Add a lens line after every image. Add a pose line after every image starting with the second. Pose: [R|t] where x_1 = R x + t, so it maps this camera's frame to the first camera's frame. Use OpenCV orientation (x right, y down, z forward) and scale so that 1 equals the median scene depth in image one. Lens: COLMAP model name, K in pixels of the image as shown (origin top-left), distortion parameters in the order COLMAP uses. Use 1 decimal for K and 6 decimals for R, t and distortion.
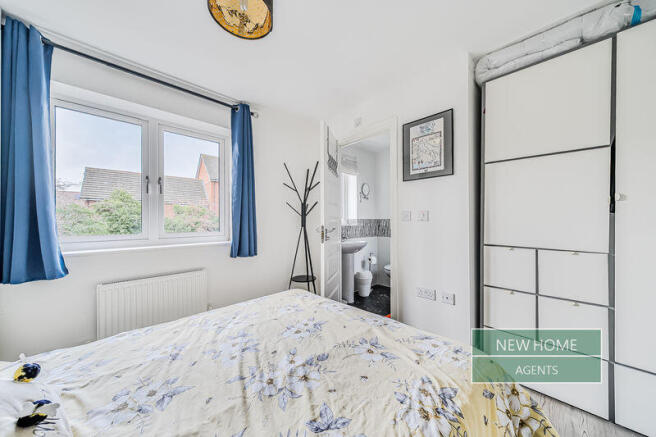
lens RADIAL K [[223.4, 0, 326.6], [0, 223.4, 220.2], [0, 0, 1]] dist [0.002806, 0.000107]
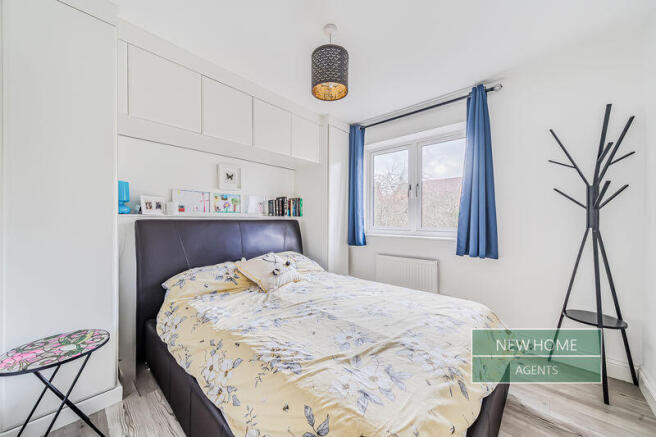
lens RADIAL K [[240.9, 0, 327.1], [0, 240.9, 218.9], [0, 0, 1]] dist [0.003740, 0.000215]
pose [[0.075315, 0.004126, -0.997151, 1.060919], [0.001584, 0.999990, 0.004257, 0.010456], [0.997159, -0.001901, 0.075307, 0.642660]]
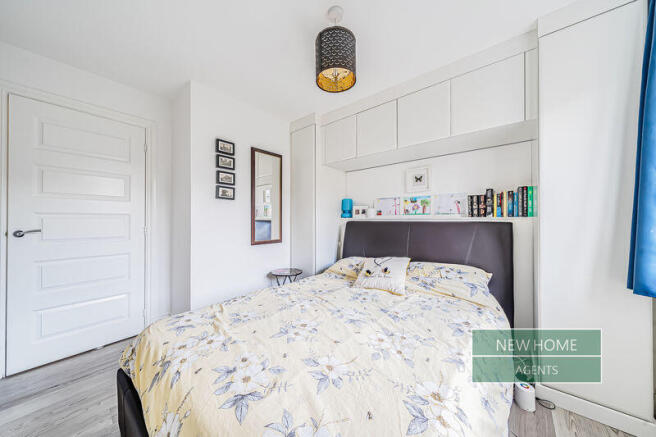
lens RADIAL K [[223.4, 0, 324.1], [0, 223.4, 220.1], [0, 0, 1]] dist [0.002806, 0.000107]
pose [[-0.995475, 0.004787, -0.094906, -0.117290], [0.005100, 0.999982, -0.003049, 0.014068], [0.094890, -0.003519, -0.995482, 1.885506]]
